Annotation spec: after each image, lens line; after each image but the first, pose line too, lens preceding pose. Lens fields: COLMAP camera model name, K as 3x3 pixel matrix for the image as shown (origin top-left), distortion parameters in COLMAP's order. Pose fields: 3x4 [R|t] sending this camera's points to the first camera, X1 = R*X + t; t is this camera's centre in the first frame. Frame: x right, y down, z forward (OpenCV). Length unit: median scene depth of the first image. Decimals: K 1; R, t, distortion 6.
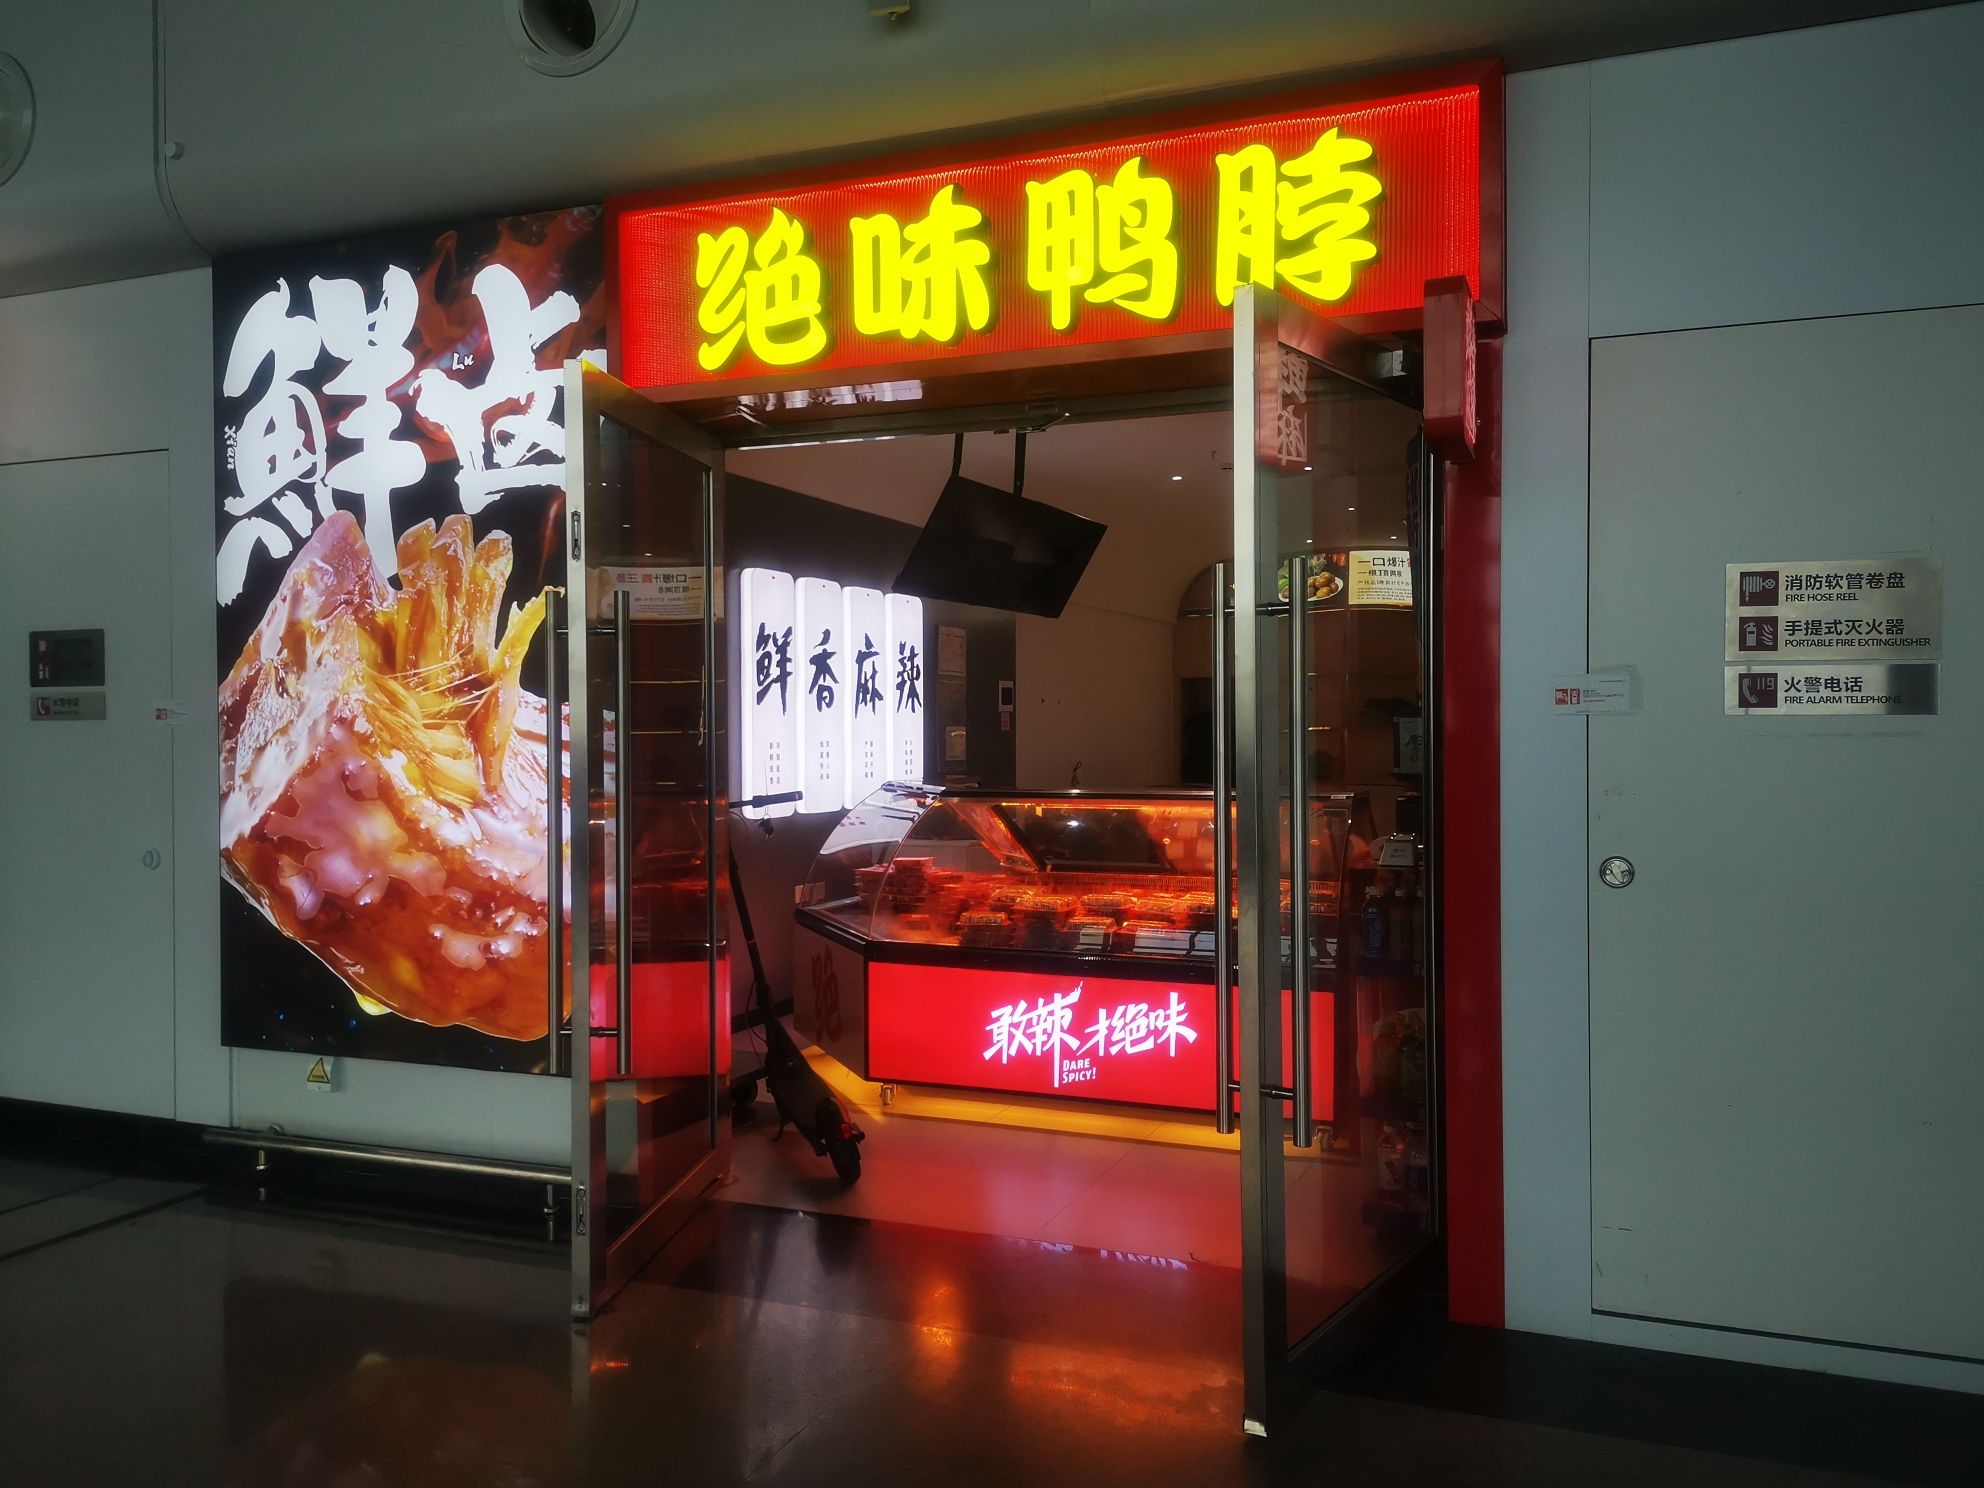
lens RADIAL K [[1552.3, 0, 978.6], [0, 1552.3, 745.0], [0, 0, 1]] dist [0.045368, -0.007356]
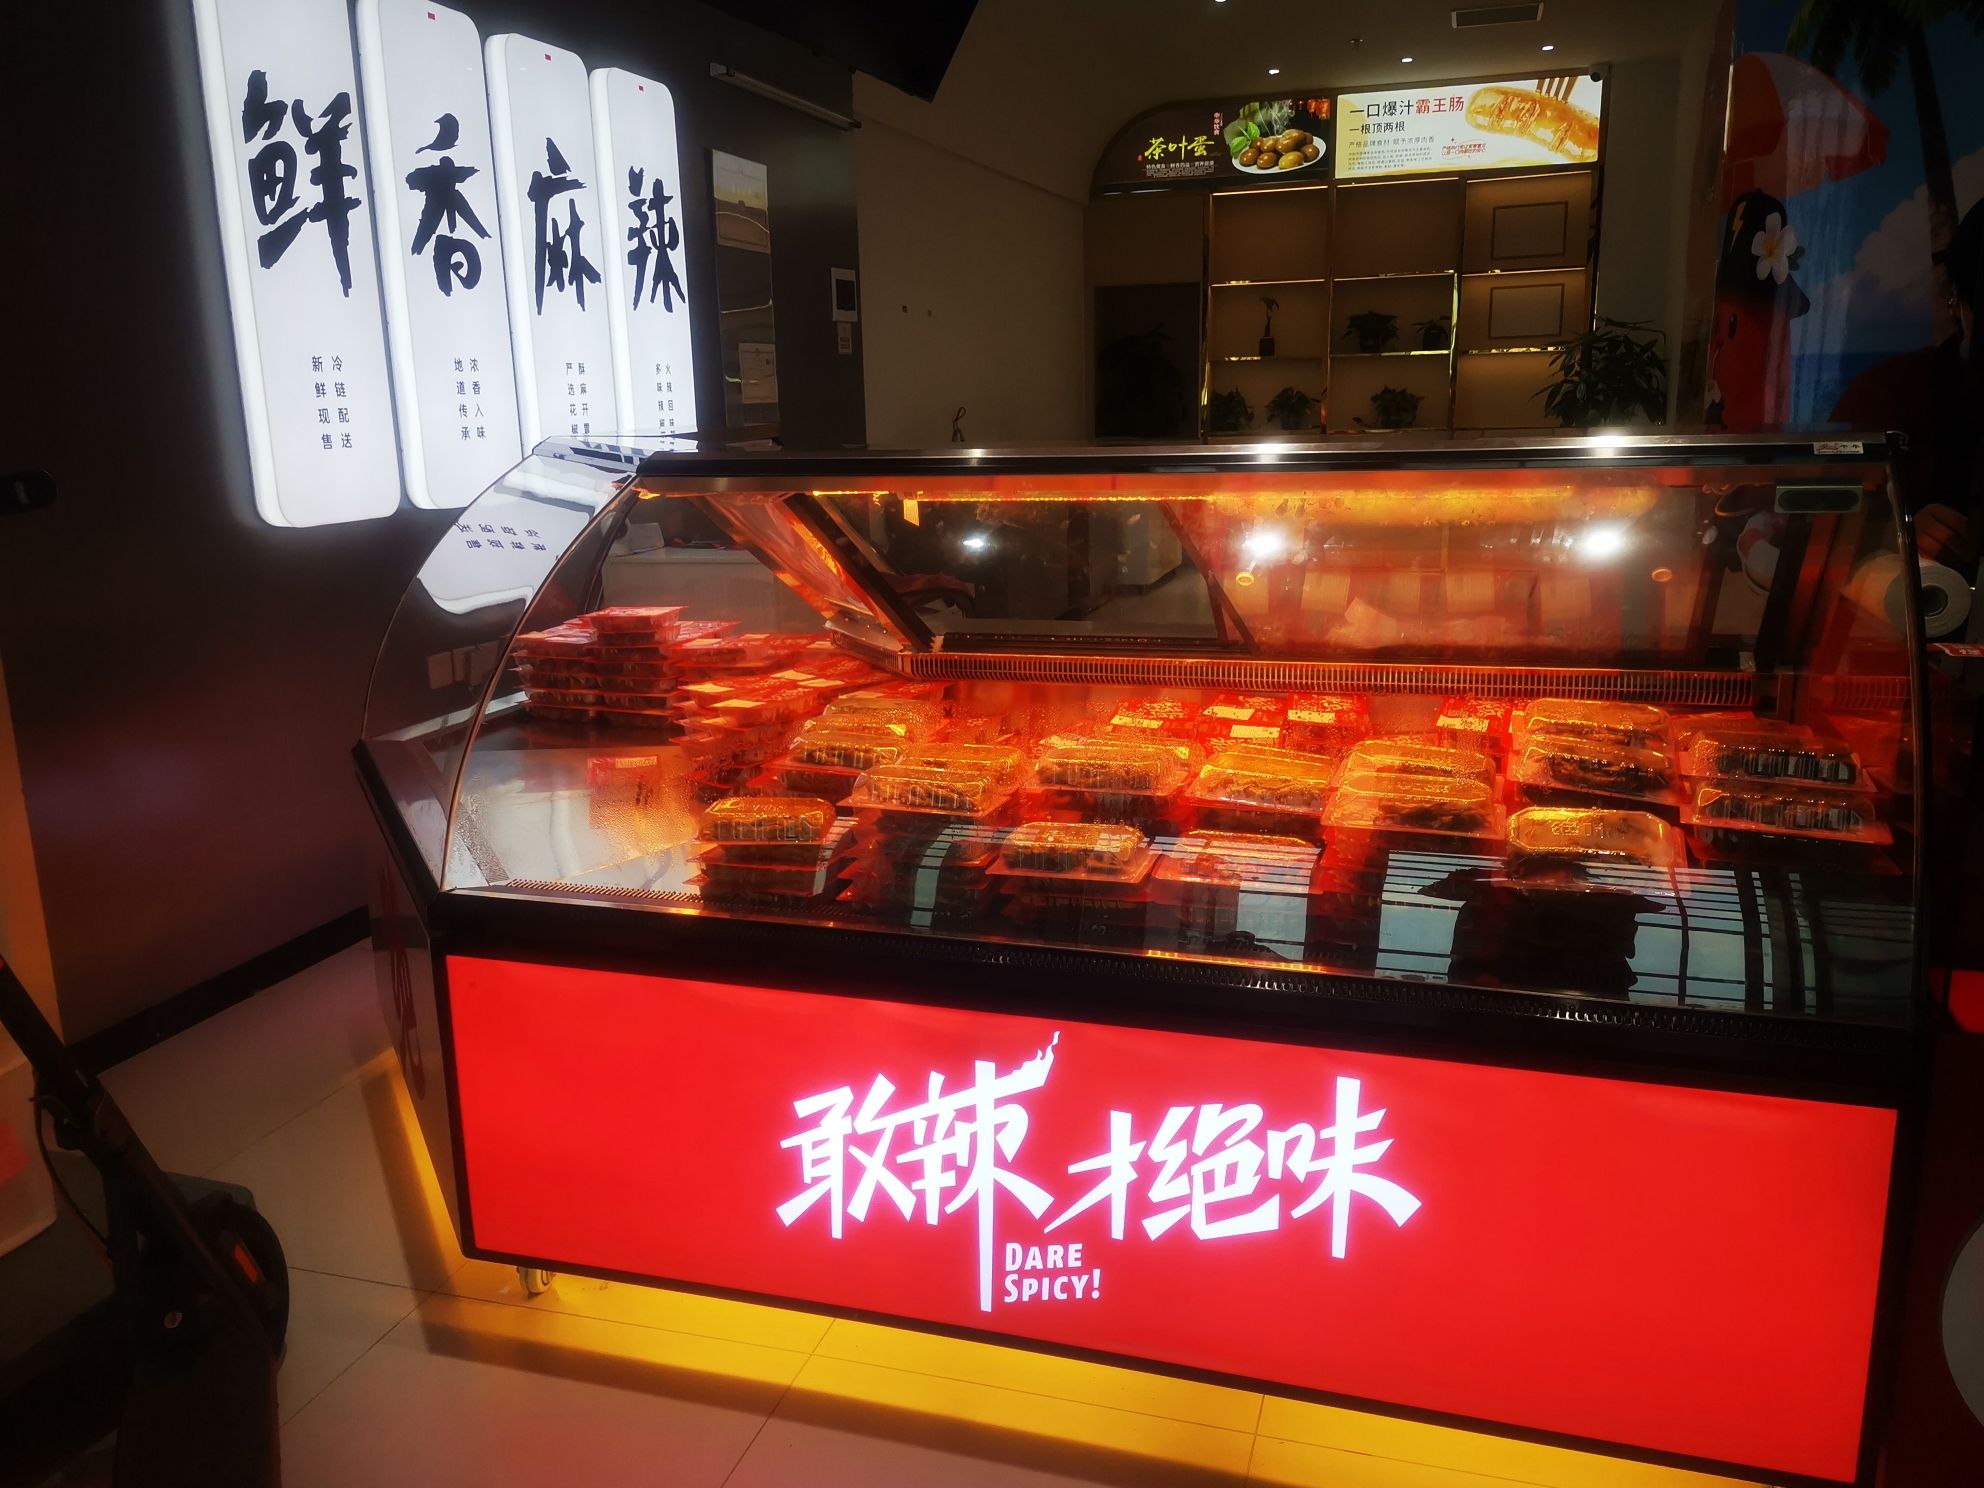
lens RADIAL K [[1552.3, 0, 978.6], [0, 1552.3, 745.0], [0, 0, 1]] dist [0.045368, -0.007356]
pose [[0.995814, -0.038860, 0.082730, 0.023730], [0.020211, 0.976333, 0.215327, 0.019159], [-0.089140, -0.212754, 0.973031, 0.673418]]
